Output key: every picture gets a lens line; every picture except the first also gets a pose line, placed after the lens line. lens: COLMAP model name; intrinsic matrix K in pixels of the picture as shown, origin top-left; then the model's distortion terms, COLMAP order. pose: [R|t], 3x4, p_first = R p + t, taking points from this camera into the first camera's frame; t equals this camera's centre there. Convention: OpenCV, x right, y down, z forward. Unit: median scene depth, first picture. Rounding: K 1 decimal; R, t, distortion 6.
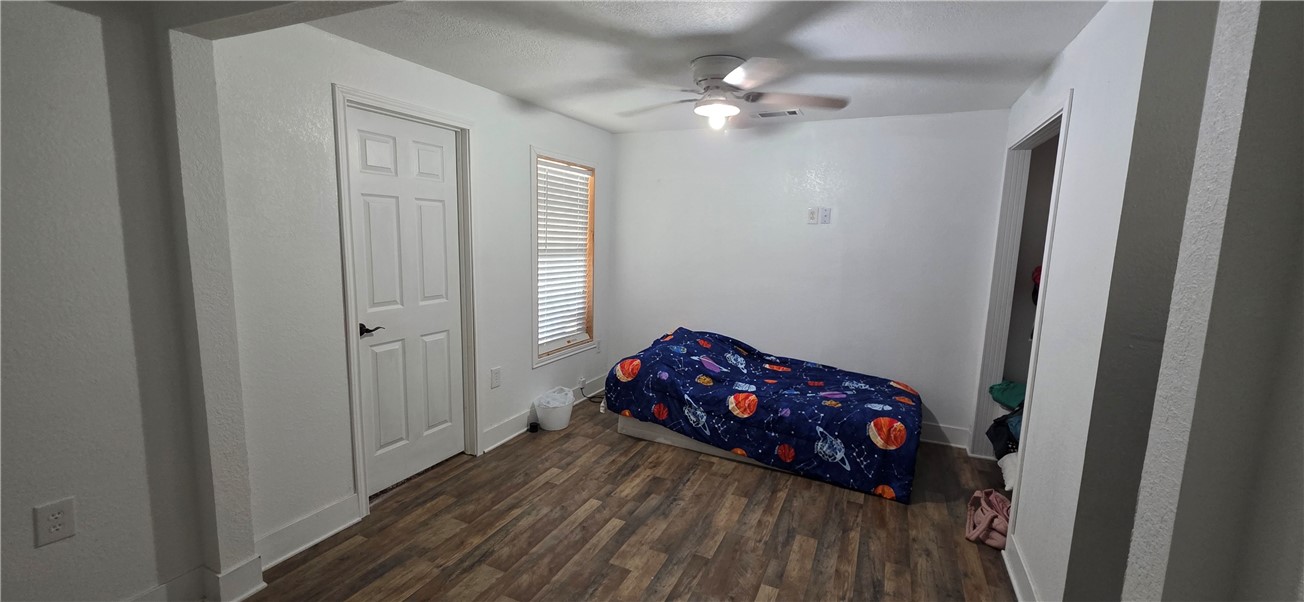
lens RADIAL K [[515.3, 0, 648.6], [0, 515.3, 301.5], [0, 0, 1]] dist [0.004025, -0.000622]
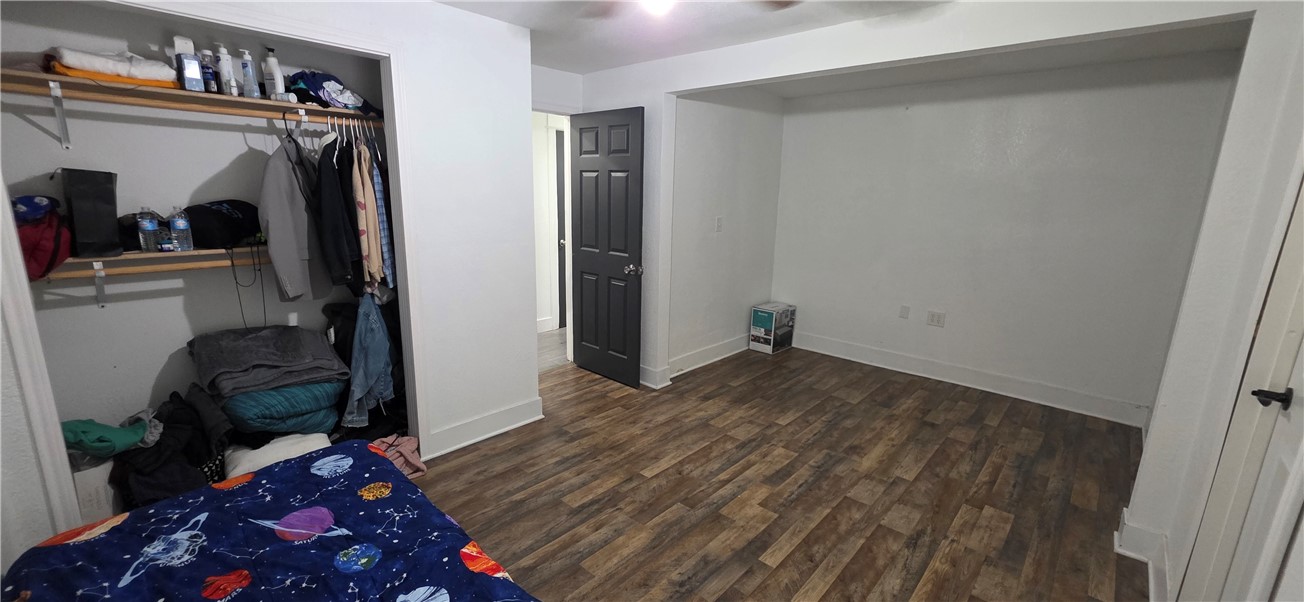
lens RADIAL K [[515.3, 0, 648.6], [0, 515.3, 301.5], [0, 0, 1]] dist [0.004025, -0.000622]
pose [[-0.953566, -0.110531, 0.280170, -0.067376], [-0.005395, 0.936346, 0.351038, -0.242780], [-0.301137, 0.333226, -0.893464, 1.759070]]
